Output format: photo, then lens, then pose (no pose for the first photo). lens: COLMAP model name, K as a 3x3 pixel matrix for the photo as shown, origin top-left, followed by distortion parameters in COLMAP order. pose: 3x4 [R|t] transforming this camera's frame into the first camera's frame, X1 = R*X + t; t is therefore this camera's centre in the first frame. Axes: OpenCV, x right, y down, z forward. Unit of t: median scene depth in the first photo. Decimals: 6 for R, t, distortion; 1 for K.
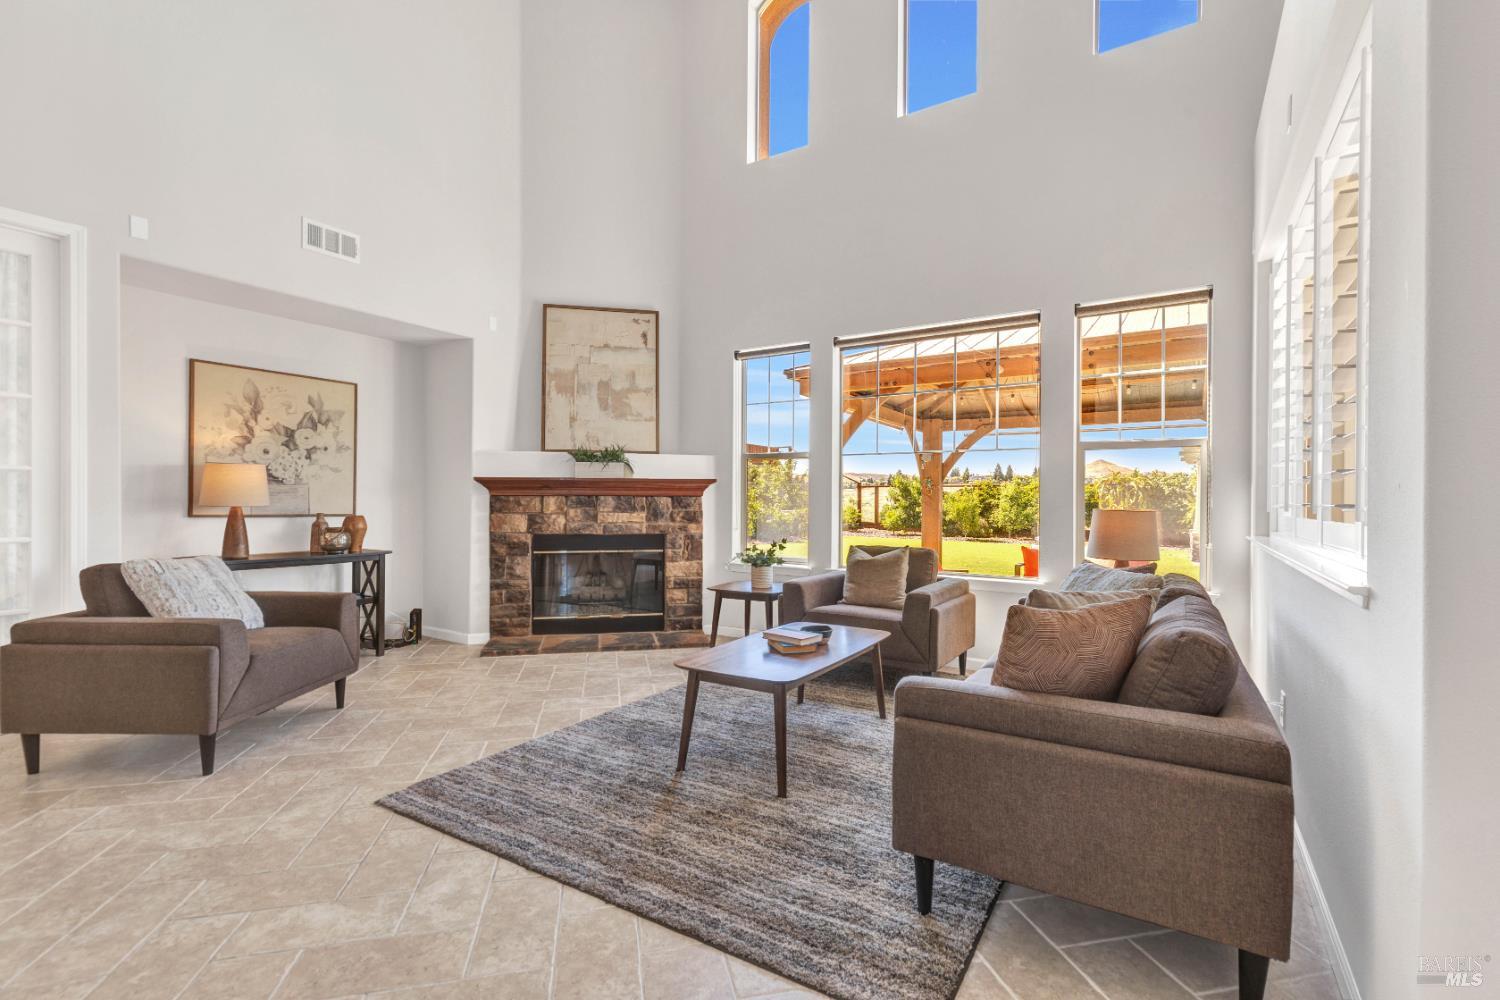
lens RADIAL K [[681.8, 0, 738.0], [0, 681.8, 520.2], [0, 0, 1]] dist [0.001470, 0.000068]
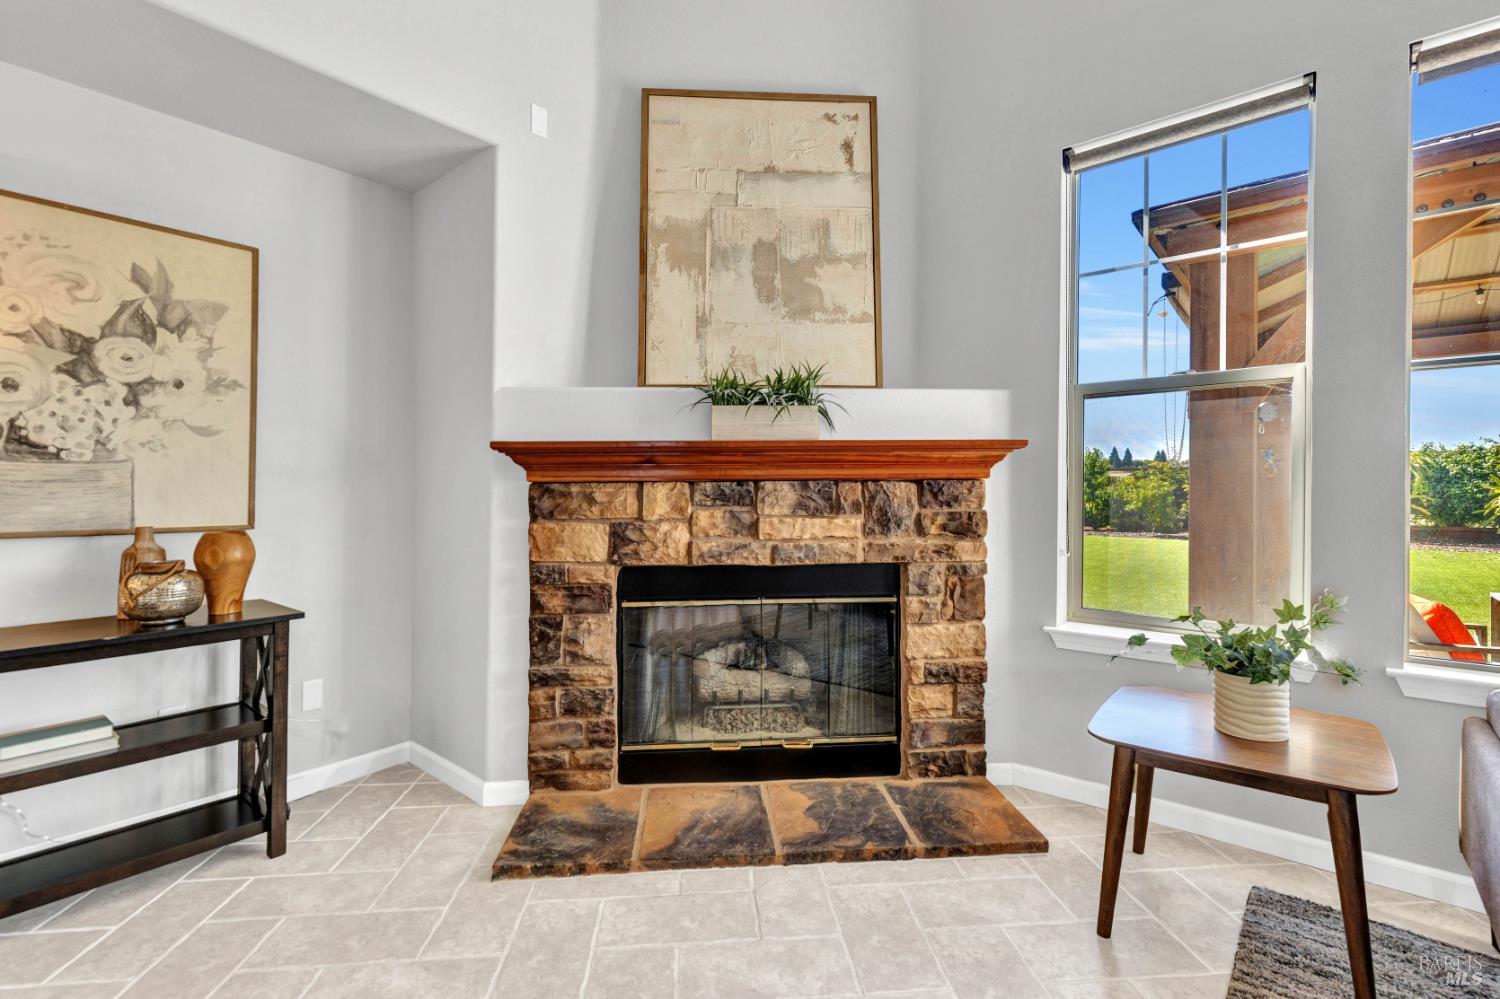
lens RADIAL K [[689.7, 0, 749.6], [0, 689.7, 472.7], [0, 0, 1]] dist [0.002883, 0.000219]
pose [[0.993197, -0.013907, -0.115611, -0.159004], [0.007579, 0.998458, -0.054999, -0.015875], [0.116198, 0.053748, 0.991771, 0.543451]]
